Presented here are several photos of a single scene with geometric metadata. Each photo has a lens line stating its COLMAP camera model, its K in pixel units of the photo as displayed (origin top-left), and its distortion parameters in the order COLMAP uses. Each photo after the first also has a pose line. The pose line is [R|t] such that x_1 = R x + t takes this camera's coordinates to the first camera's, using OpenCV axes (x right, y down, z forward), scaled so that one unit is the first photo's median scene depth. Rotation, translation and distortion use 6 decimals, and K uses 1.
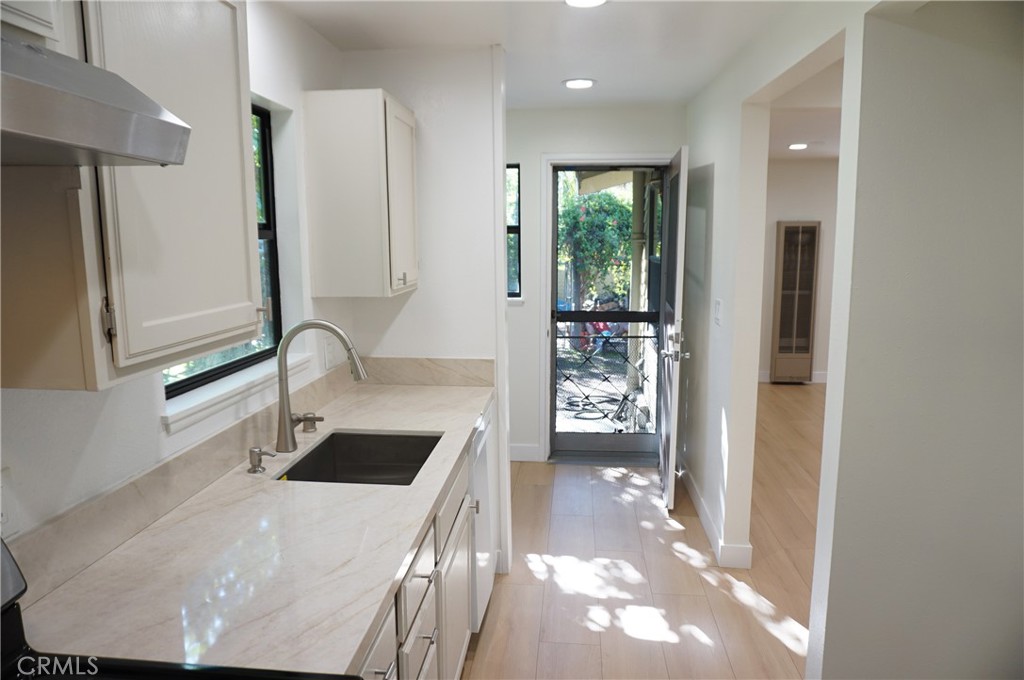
lens RADIAL K [[679.4, 0, 513.0], [0, 679.4, 341.2], [0, 0, 1]] dist [-0.043550, 0.026031]
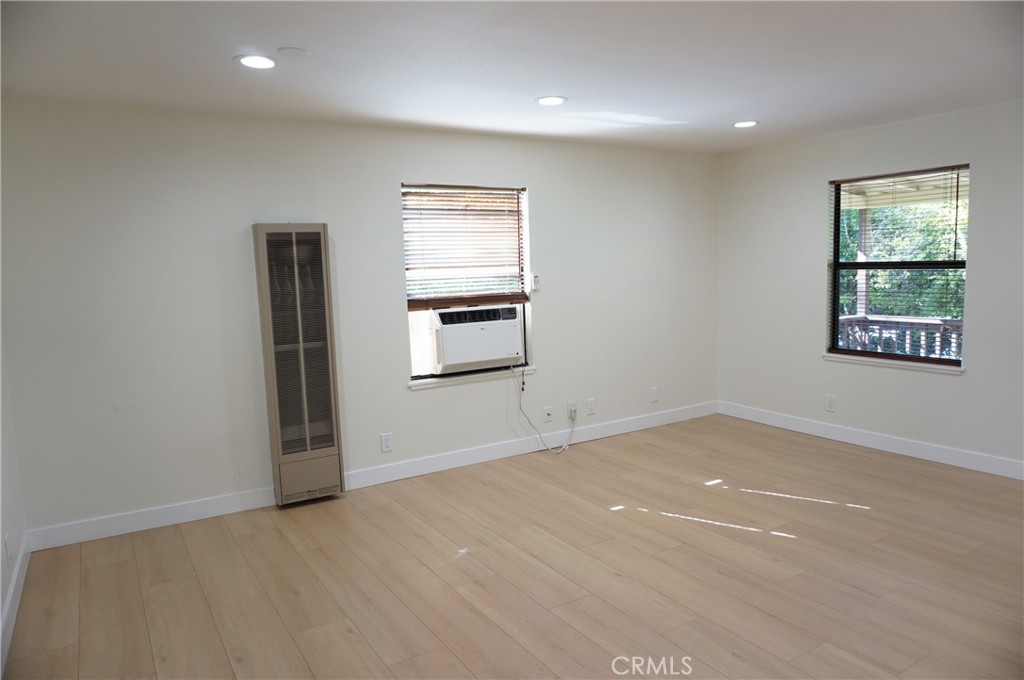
lens RADIAL K [[679.4, 0, 520.0], [0, 679.4, 339.7], [0, 0, 1]] dist [-0.043550, 0.026031]
pose [[0.795979, -0.090580, 0.598509, 0.223539], [0.116312, 0.993203, -0.004373, -0.053582], [-0.594045, 0.073095, 0.801104, 0.422593]]
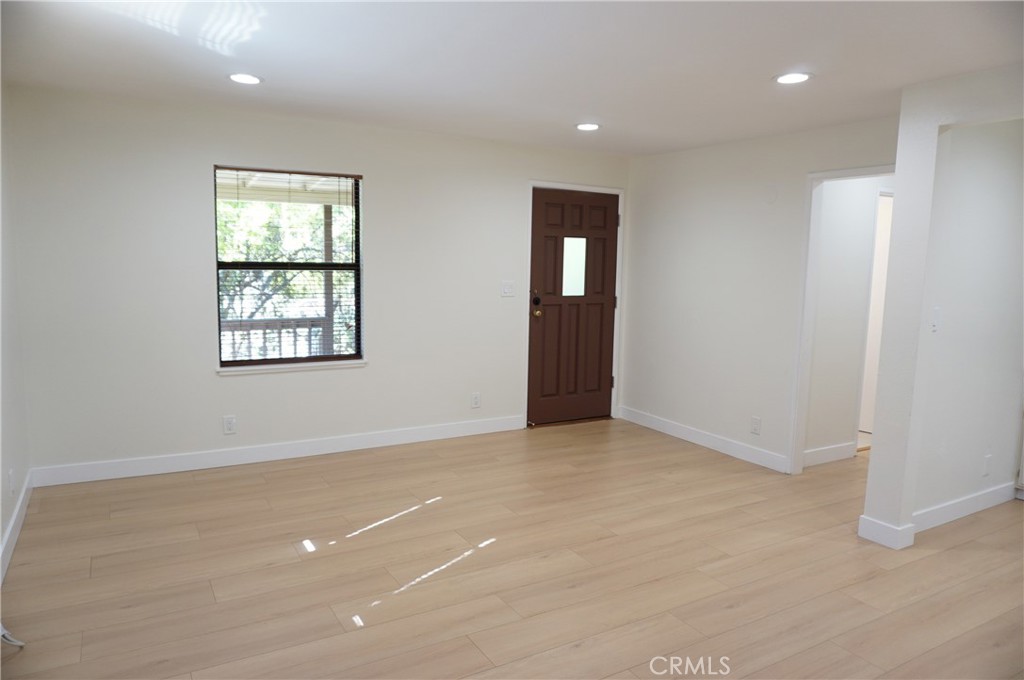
lens RADIAL K [[679.4, 0, 509.7], [0, 679.4, 343.9], [0, 0, 1]] dist [-0.043550, 0.026031]
pose [[-0.574131, -0.116504, 0.810432, 0.273959], [0.097774, 0.972986, 0.209138, -0.132597], [-0.812905, 0.199311, -0.547230, 0.954096]]
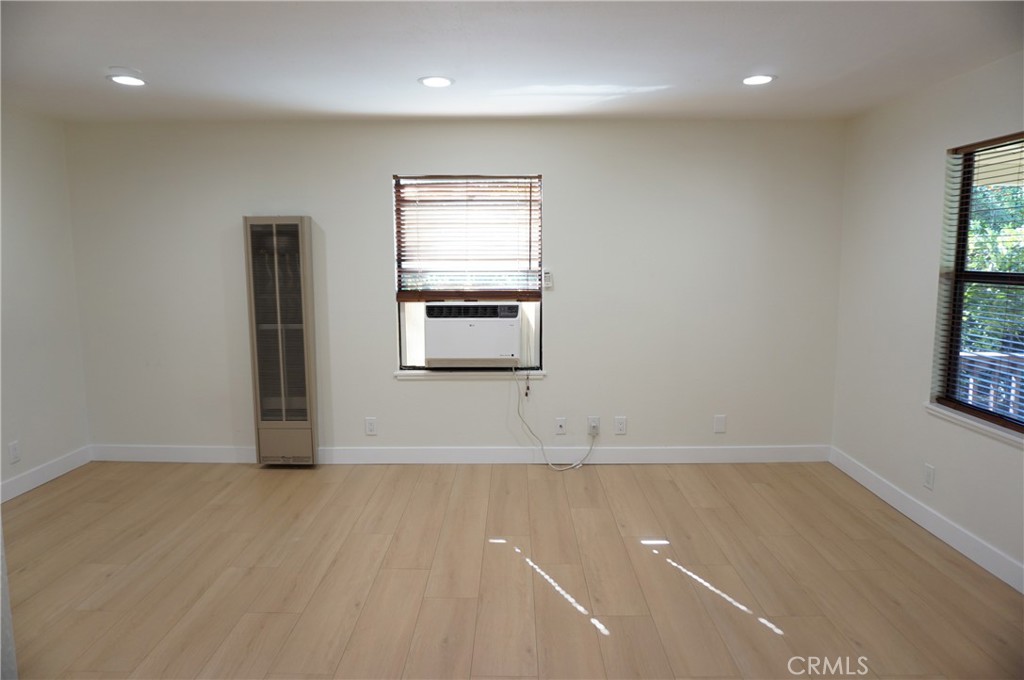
lens RADIAL K [[679.4, 0, 515.2], [0, 679.4, 340.2], [0, 0, 1]] dist [-0.043550, 0.026031]
pose [[0.996626, -0.010151, 0.081451, 0.594470], [0.011989, 0.999684, -0.022109, -0.042561], [-0.081201, 0.023011, 0.996432, 0.337666]]
